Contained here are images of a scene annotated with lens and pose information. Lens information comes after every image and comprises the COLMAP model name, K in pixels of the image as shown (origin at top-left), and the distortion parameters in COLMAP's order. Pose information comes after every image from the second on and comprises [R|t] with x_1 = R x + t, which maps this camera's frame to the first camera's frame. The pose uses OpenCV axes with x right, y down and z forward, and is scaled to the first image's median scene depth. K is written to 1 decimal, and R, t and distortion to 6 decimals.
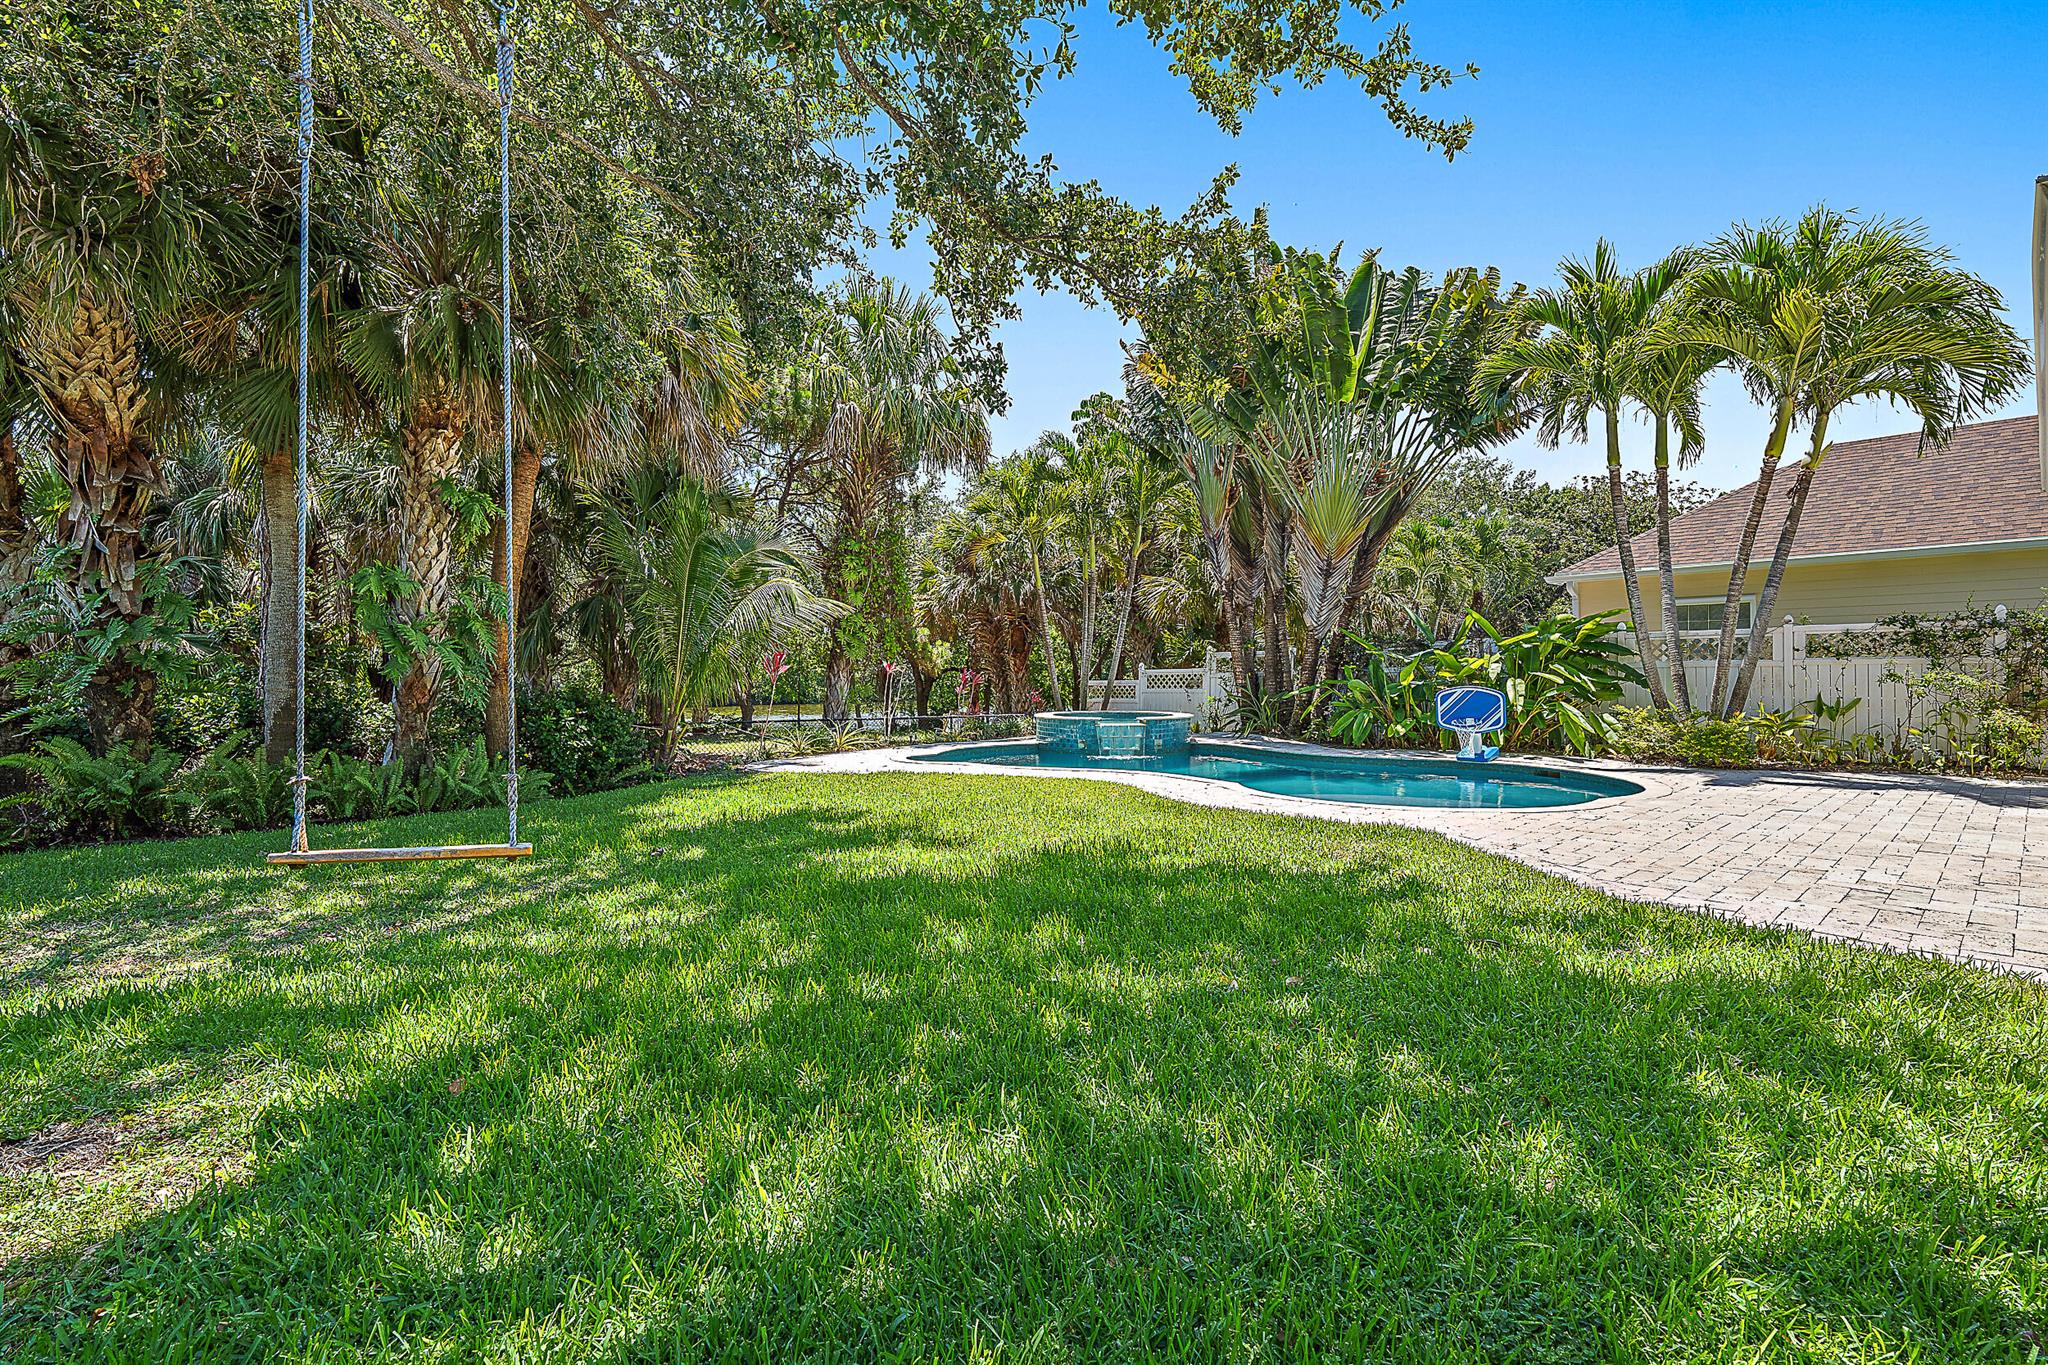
lens RADIAL K [[896.2, 0, 1012.7], [0, 896.2, 679.3], [0, 0, 1]] dist [0.001892, -0.001117]
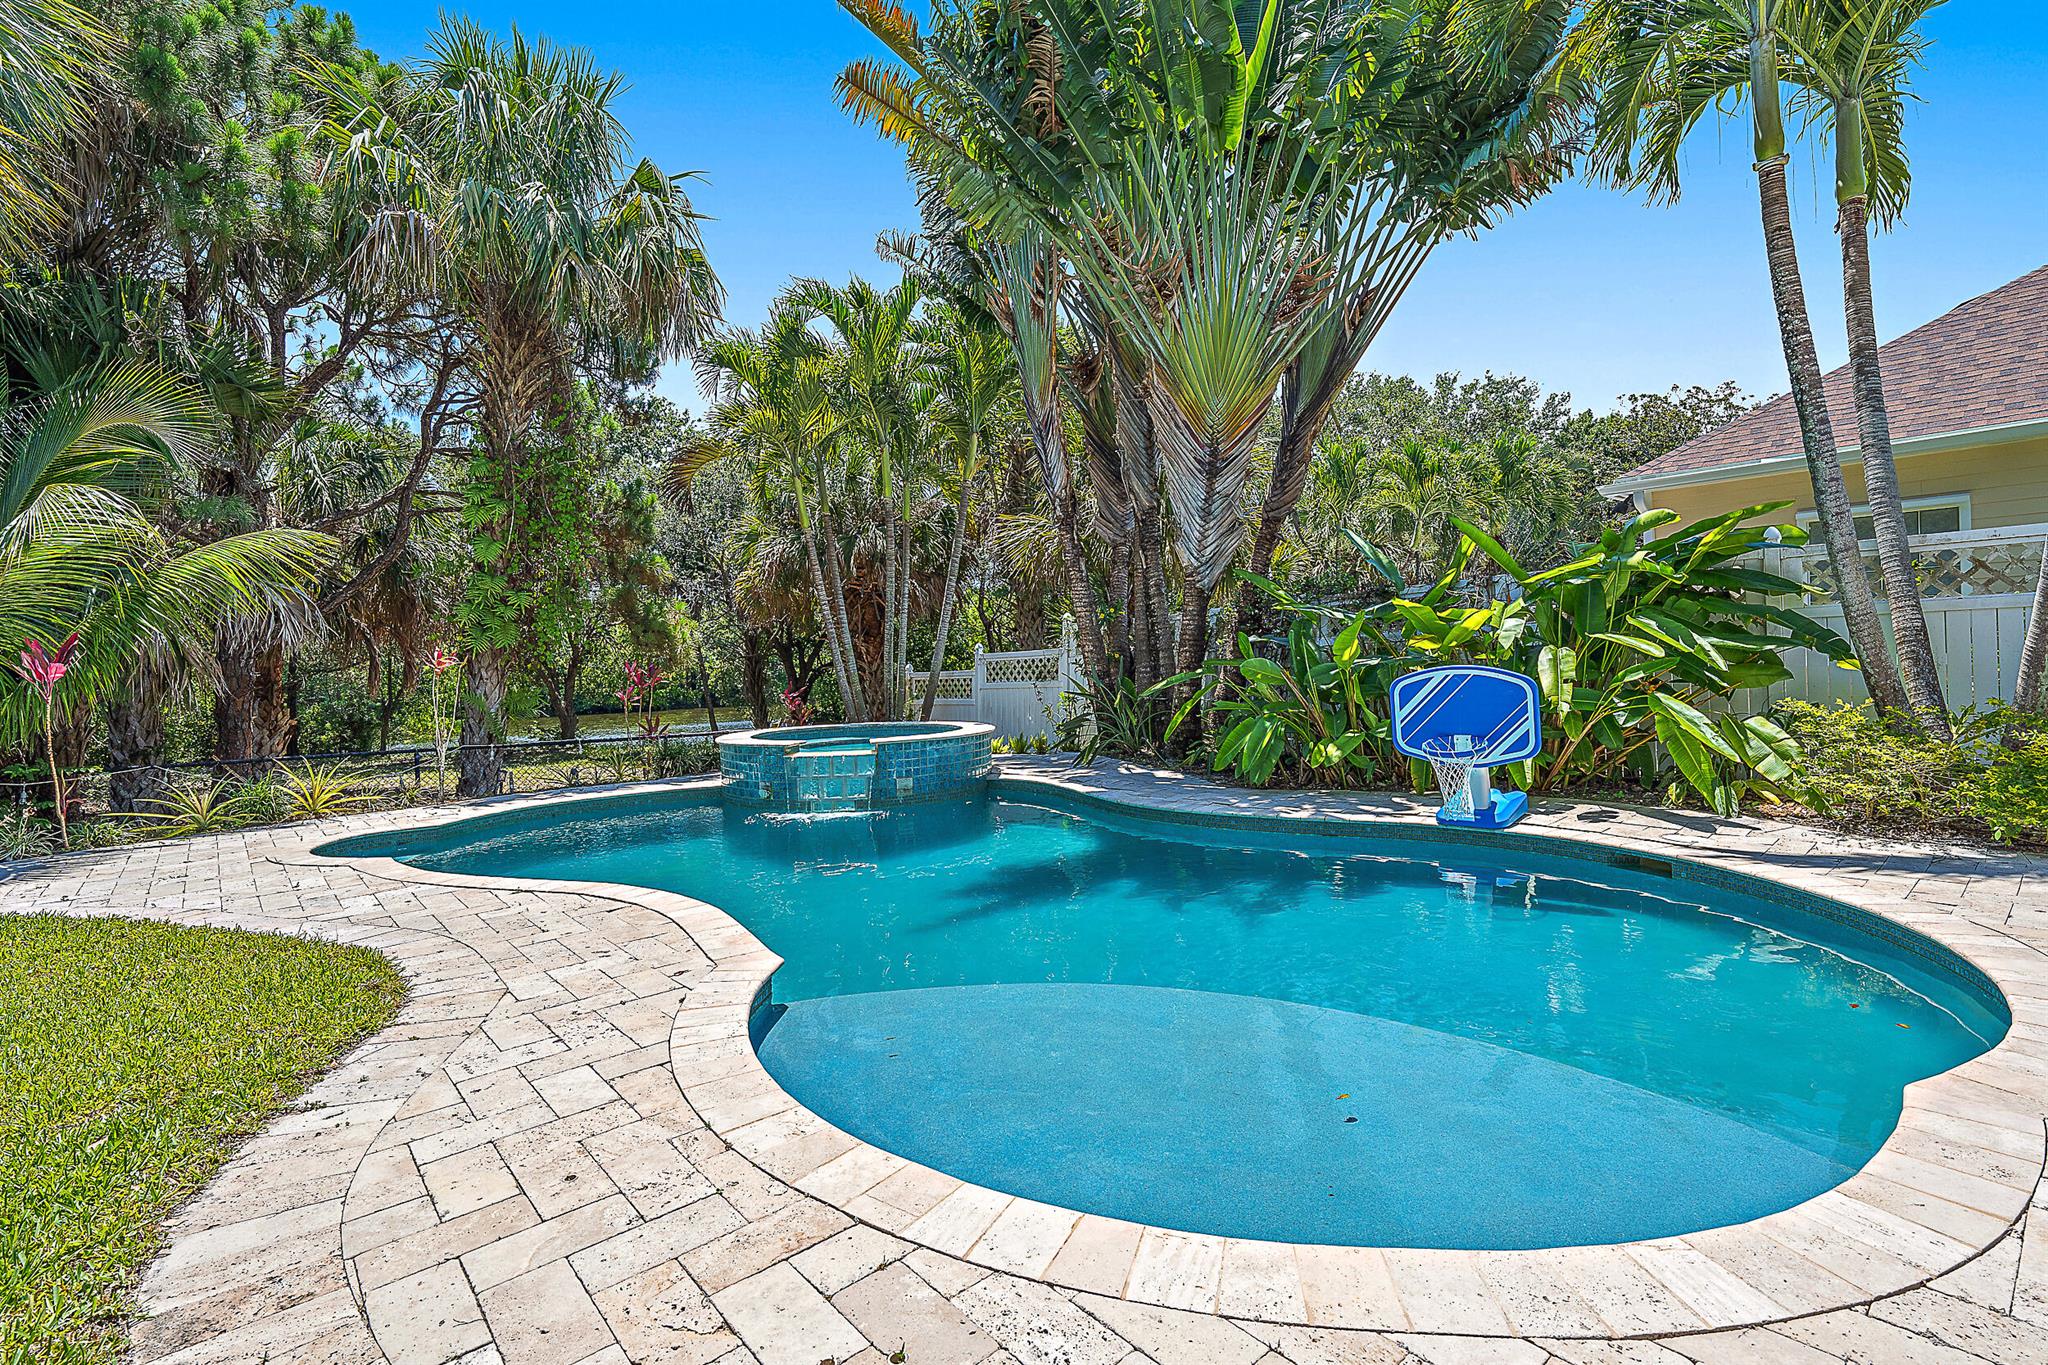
lens RADIAL K [[941.9, 0, 1021.9], [0, 941.9, 675.1], [0, 0, 1]] dist [0.003537, -0.000882]
pose [[0.999632, -0.027117, 0.000405, 0.231498], [0.027115, 0.999623, 0.004208, 0.003632], [-0.000519, -0.004196, 0.999991, 0.419562]]
